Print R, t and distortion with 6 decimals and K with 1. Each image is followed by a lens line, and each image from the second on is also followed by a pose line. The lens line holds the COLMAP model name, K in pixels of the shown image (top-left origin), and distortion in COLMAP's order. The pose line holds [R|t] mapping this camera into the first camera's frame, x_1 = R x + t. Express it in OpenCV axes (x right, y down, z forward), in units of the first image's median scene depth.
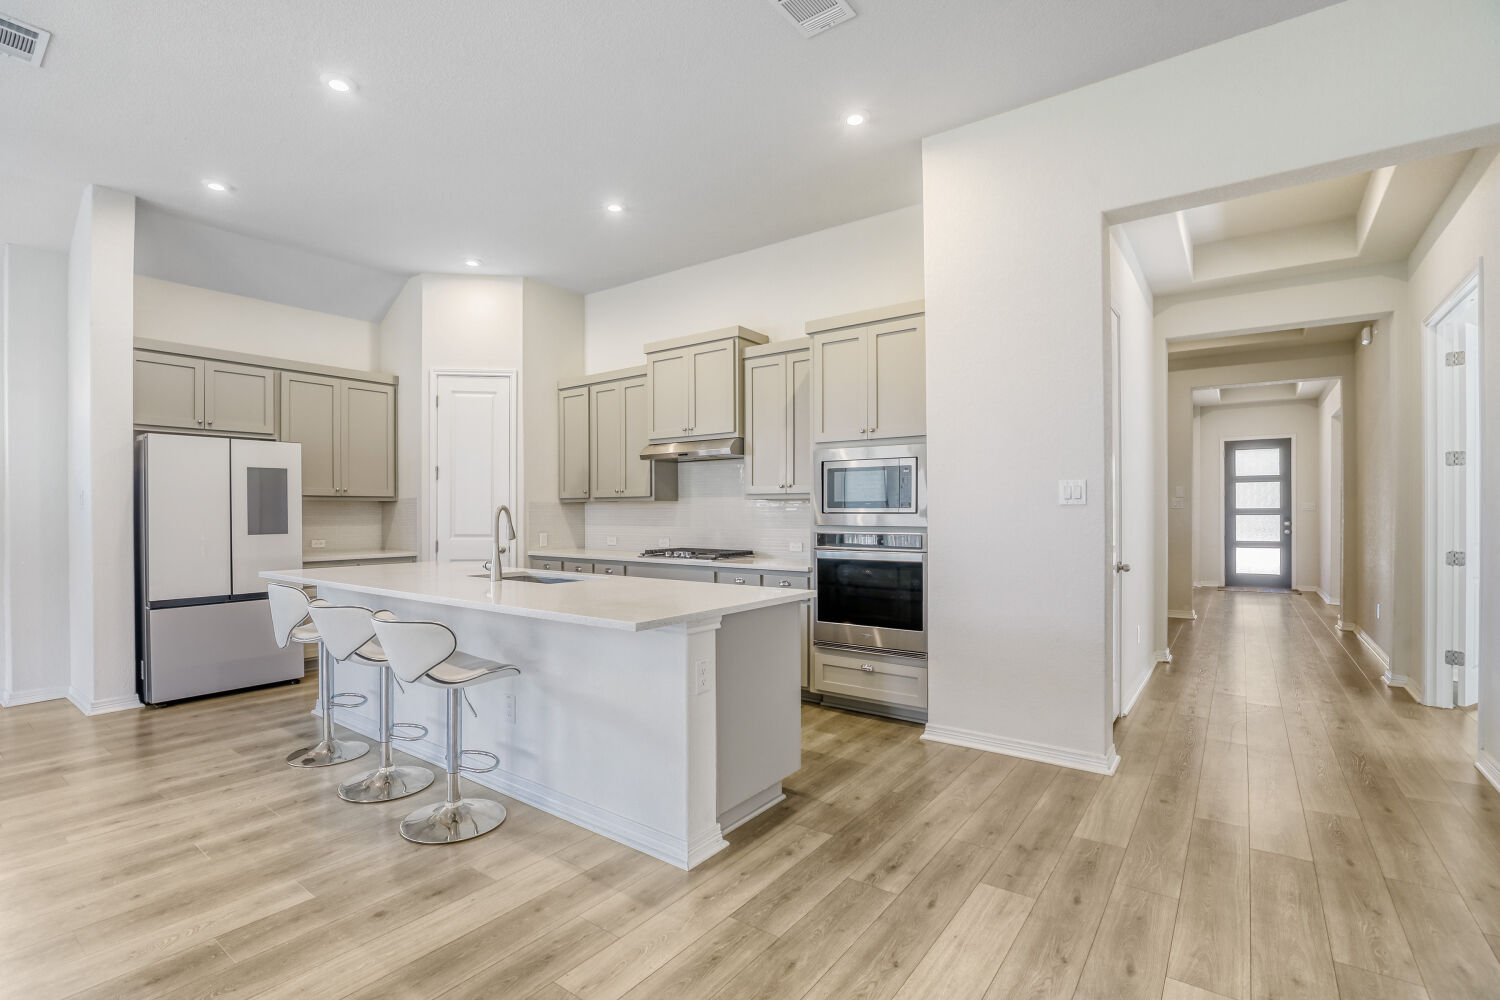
lens RADIAL K [[683.9, 0, 731.7], [0, 683.9, 513.0], [0, 0, 1]] dist [-0.026496, 0.000072]
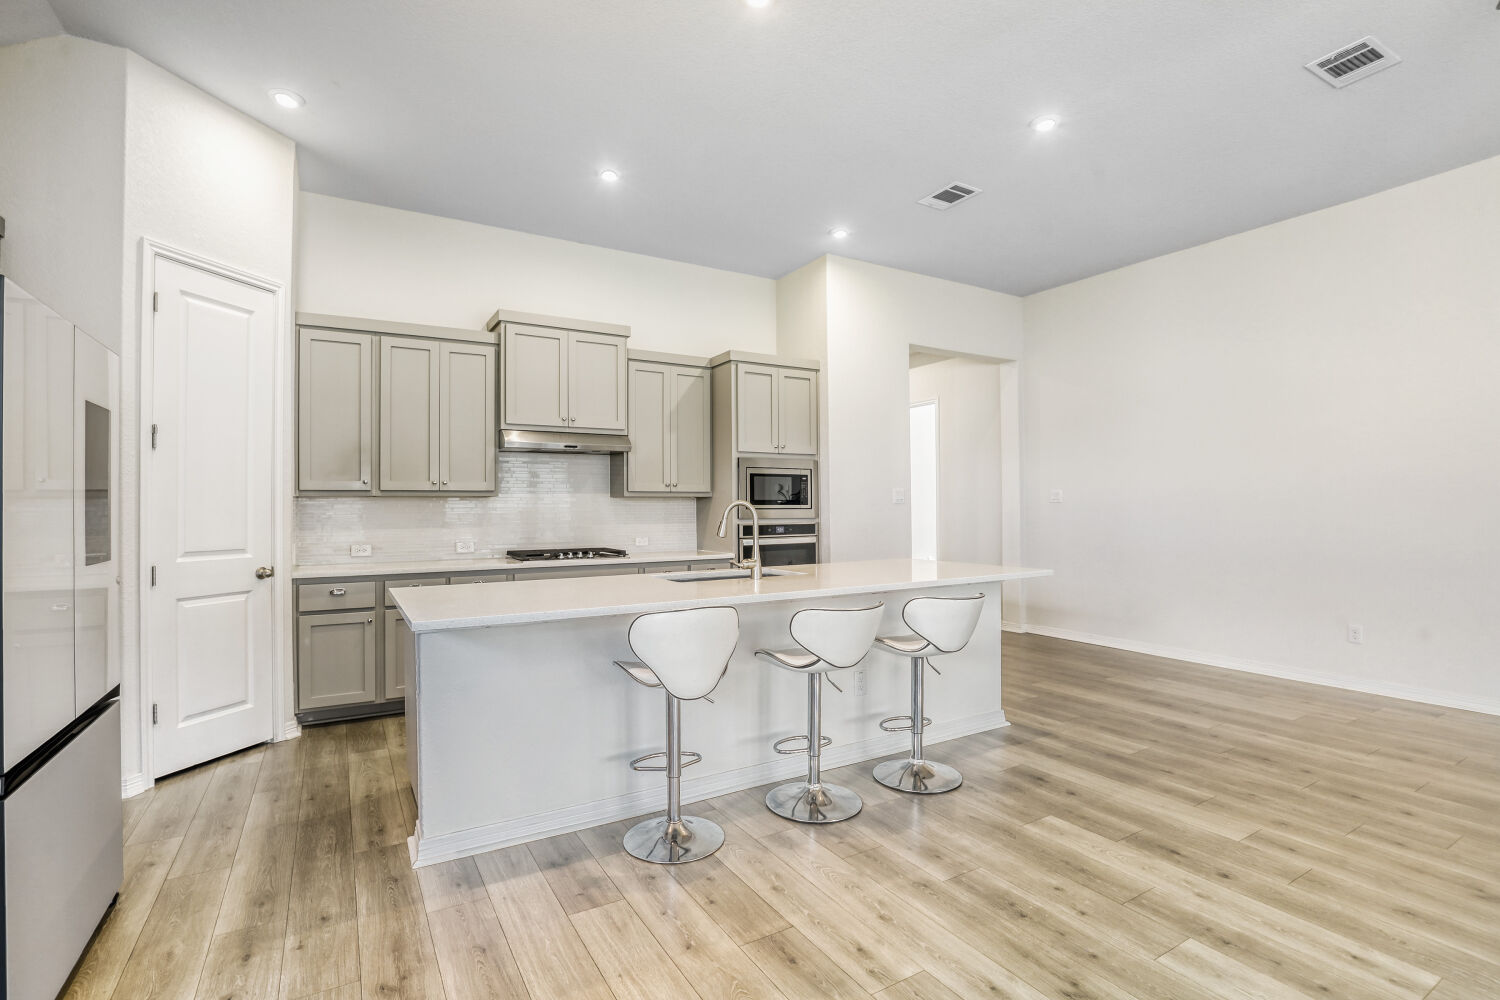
lens RADIAL K [[727.5, 0, 706.1], [0, 727.5, 497.7], [0, 0, 1]] dist [-0.018319, 0.000187]
pose [[0.391453, 0.010708, 0.920136, -0.879401], [0.006402, 0.999876, -0.014359, -0.001642], [-0.920176, 0.011512, 0.391336, 0.439304]]
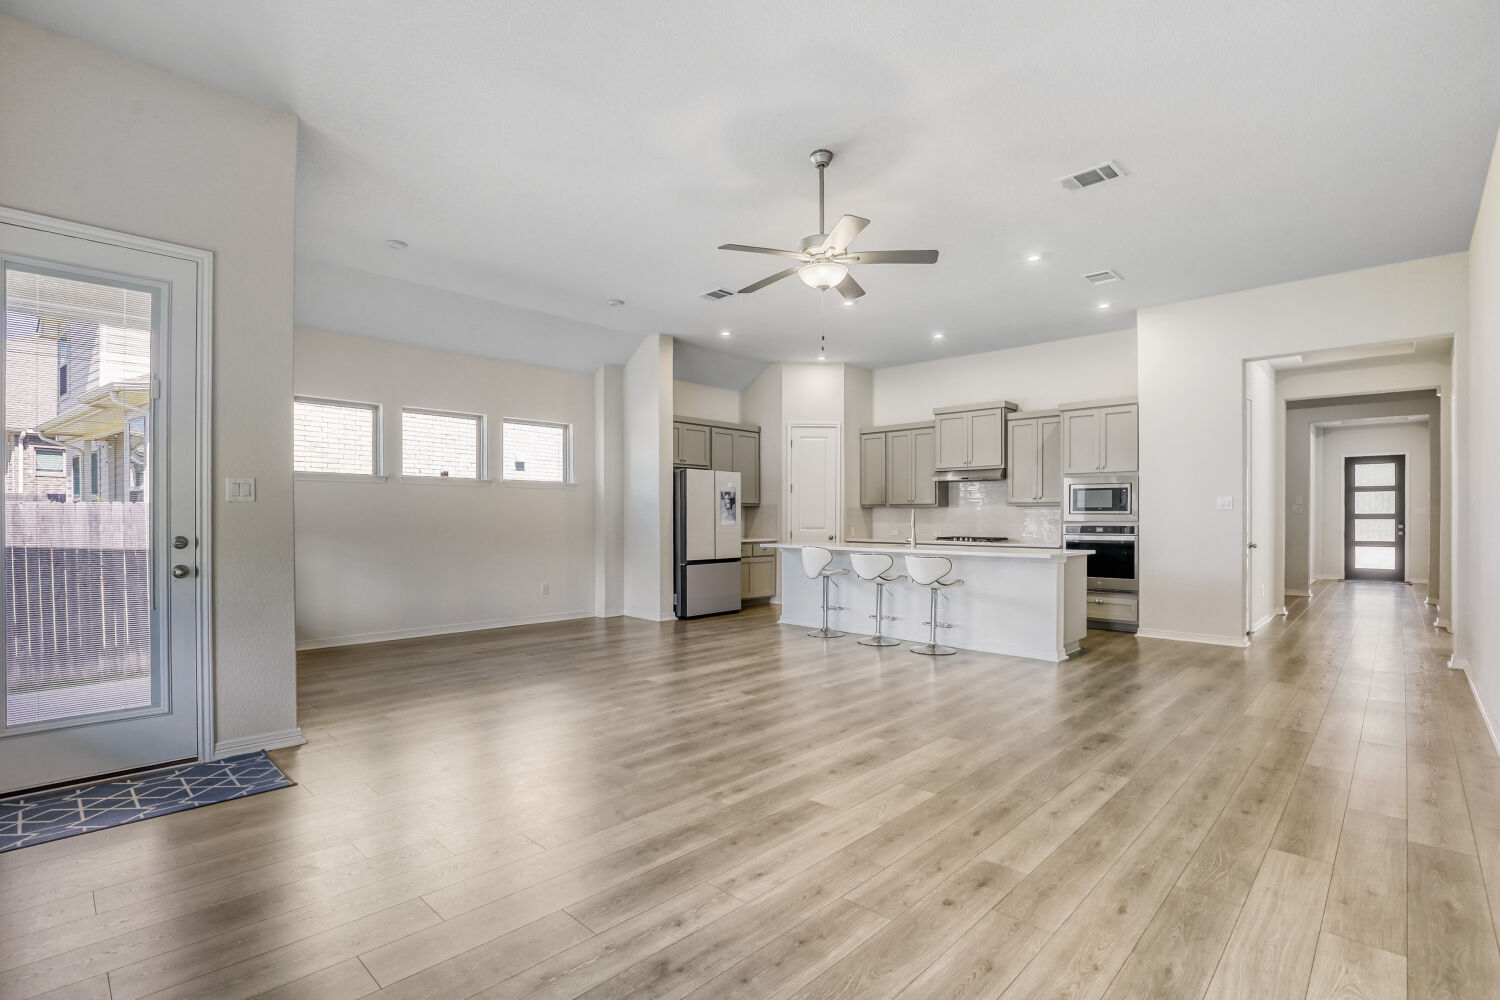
lens RADIAL K [[689.7, 0, 747.4], [0, 689.7, 517.6], [0, 0, 1]] dist [-0.023800, 0.000132]
pose [[0.993170, 0.004789, -0.116576, -0.386745], [-0.004723, 0.999988, 0.000841, 0.009042], [0.116579, -0.000285, 0.993181, -0.675408]]
